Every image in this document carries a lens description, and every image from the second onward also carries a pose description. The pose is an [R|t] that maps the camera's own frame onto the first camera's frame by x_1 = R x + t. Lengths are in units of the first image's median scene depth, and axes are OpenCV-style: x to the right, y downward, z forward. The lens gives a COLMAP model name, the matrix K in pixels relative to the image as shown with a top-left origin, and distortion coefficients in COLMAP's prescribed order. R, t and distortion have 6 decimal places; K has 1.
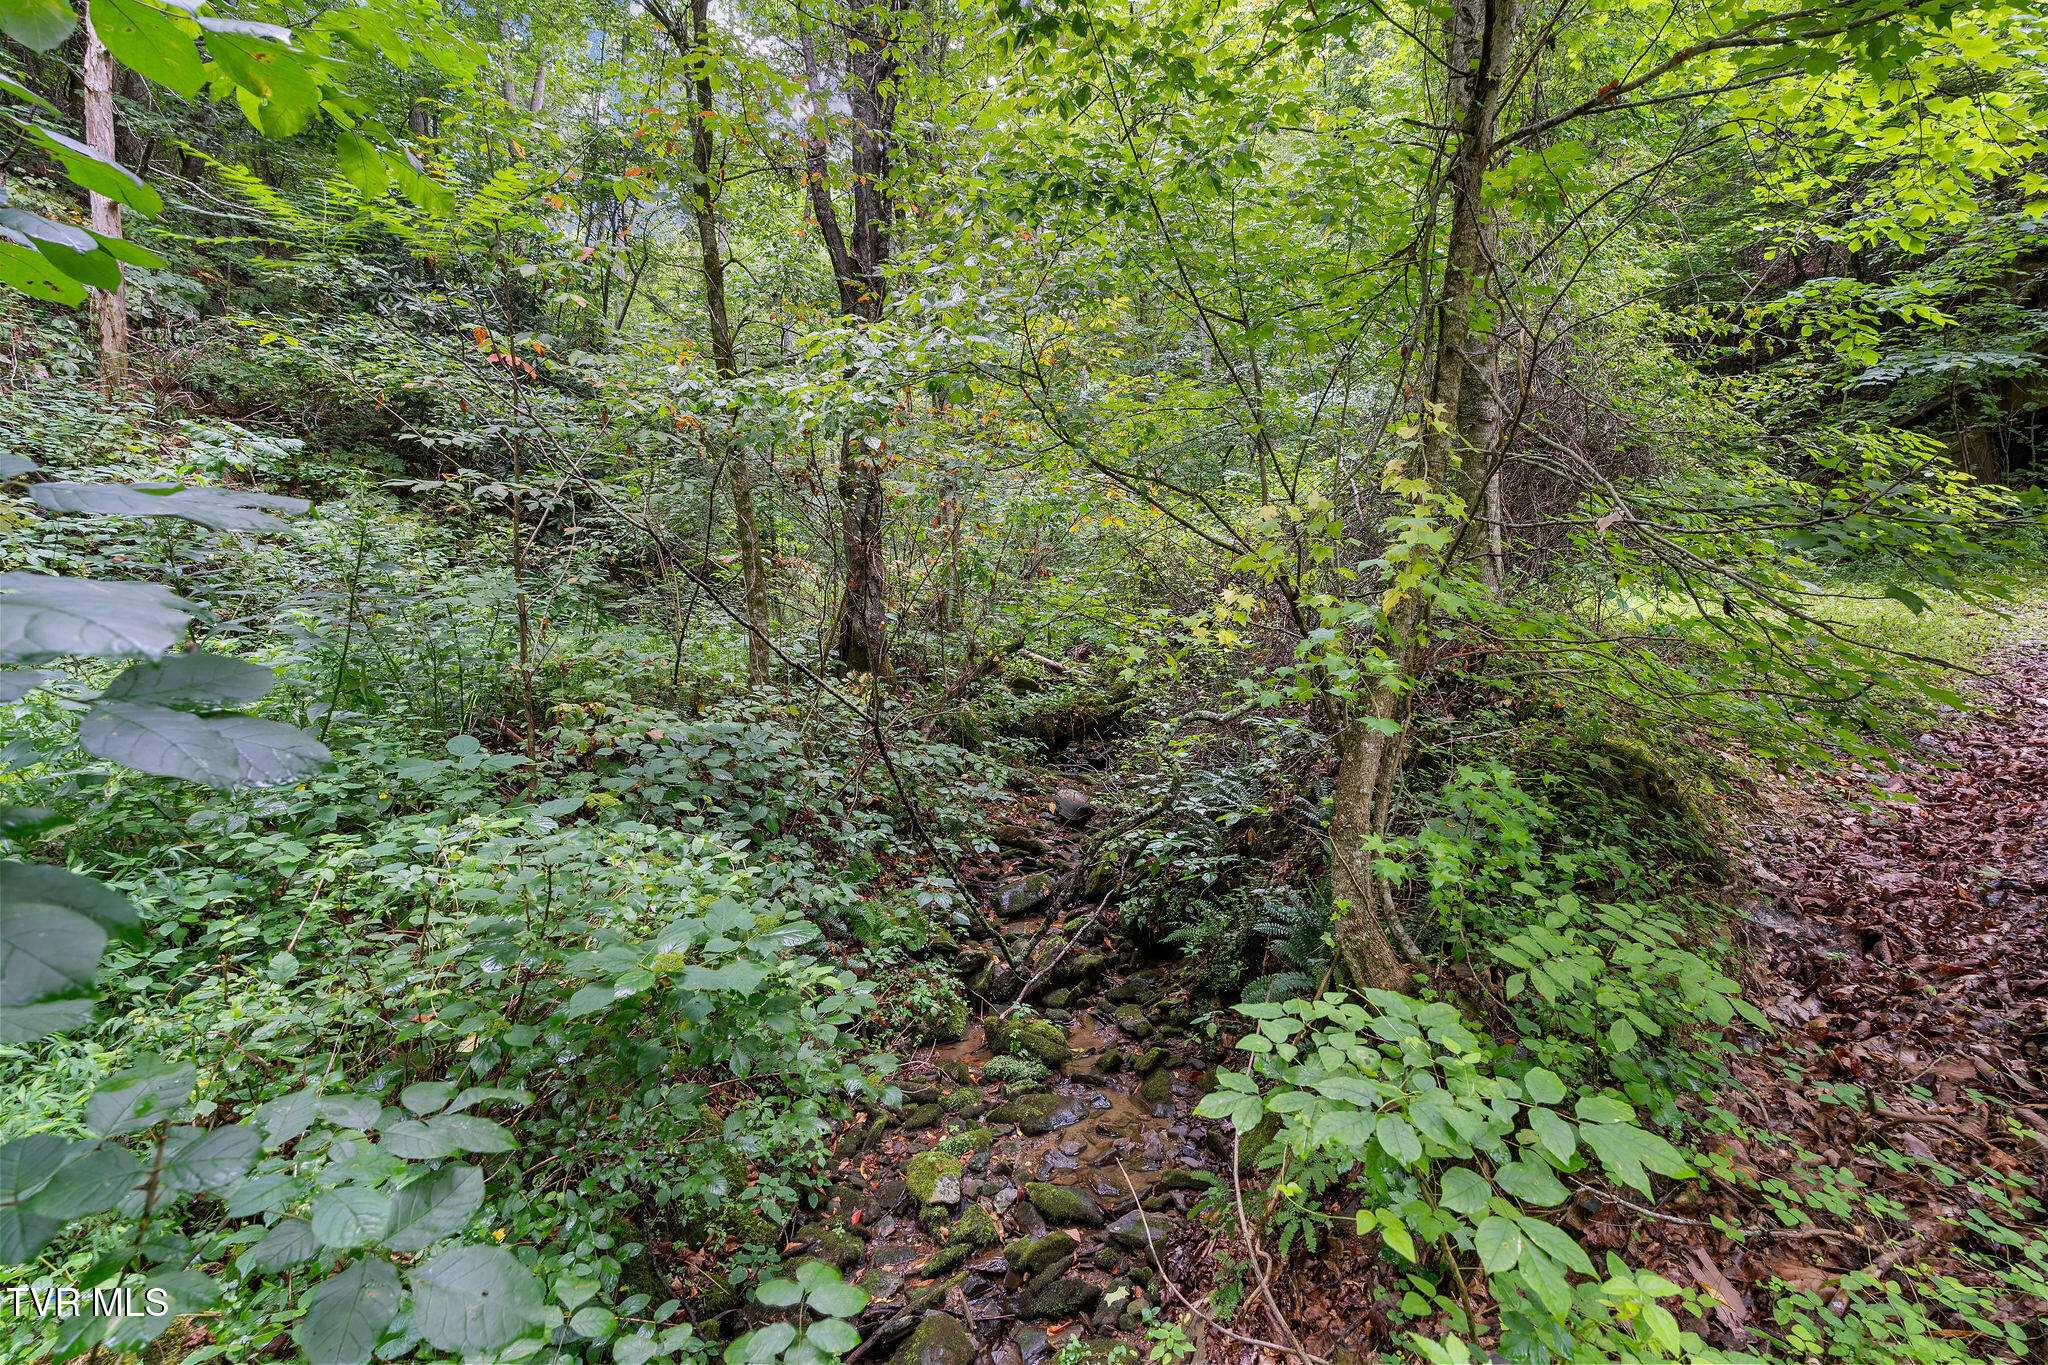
lens RADIAL K [[932.1, 0, 1026.1], [0, 932.1, 677.5], [0, 0, 1]] dist [0.001019, -0.000129]
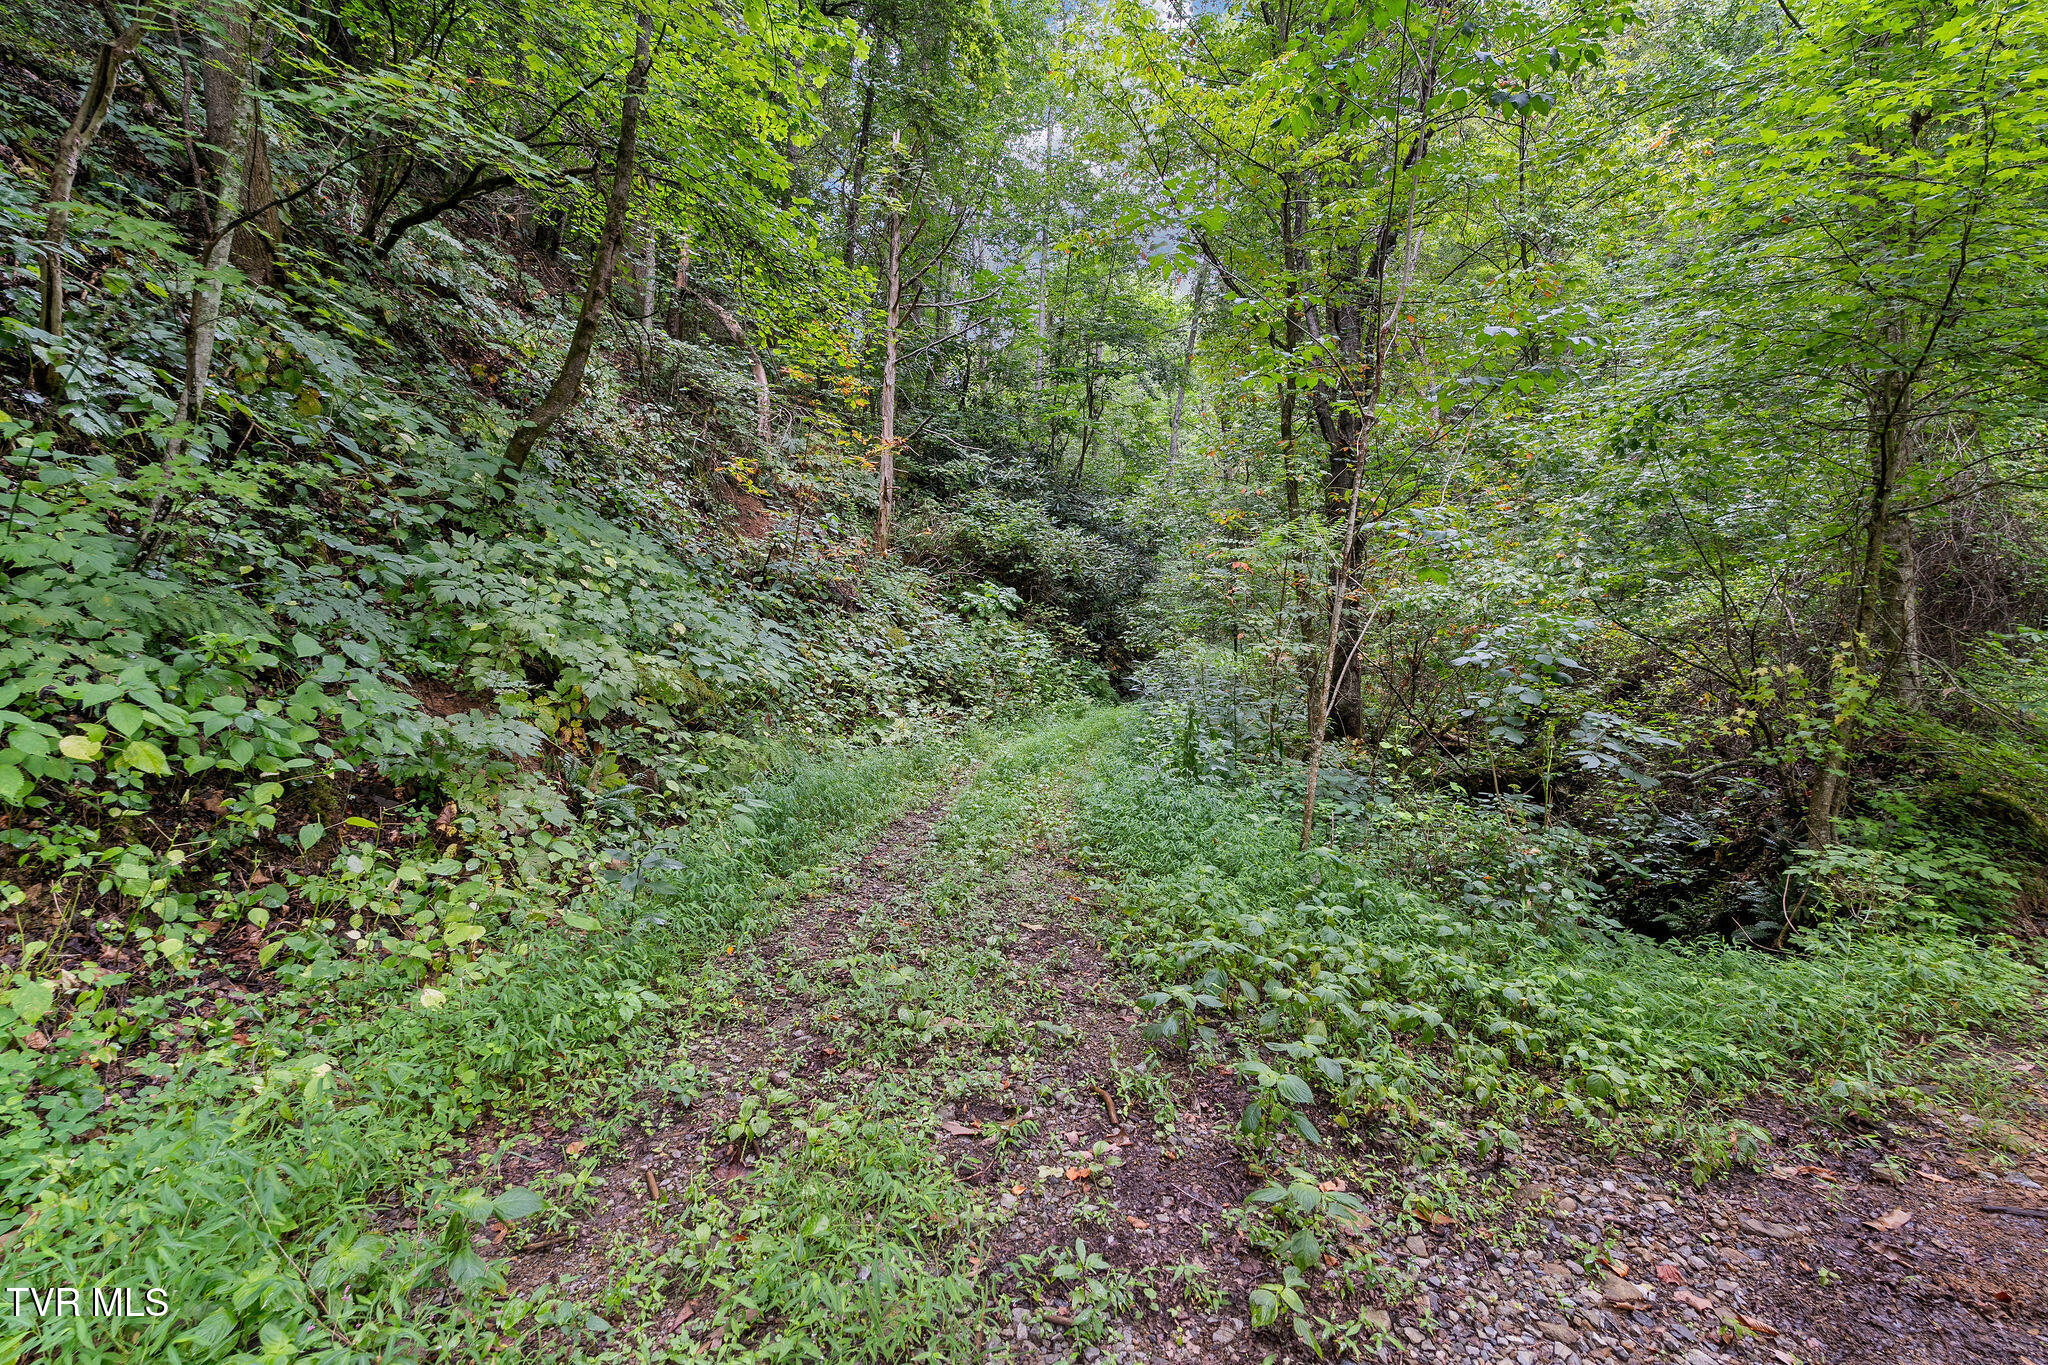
lens RADIAL K [[932.1, 0, 1020.8], [0, 932.1, 685.4], [0, 0, 1]] dist [0.001019, -0.000129]
pose [[0.946705, 0.006463, -0.322037, -0.754444], [-0.024981, 0.998261, -0.053402, 0.007752], [0.321132, 0.058601, 0.945220, -1.772394]]
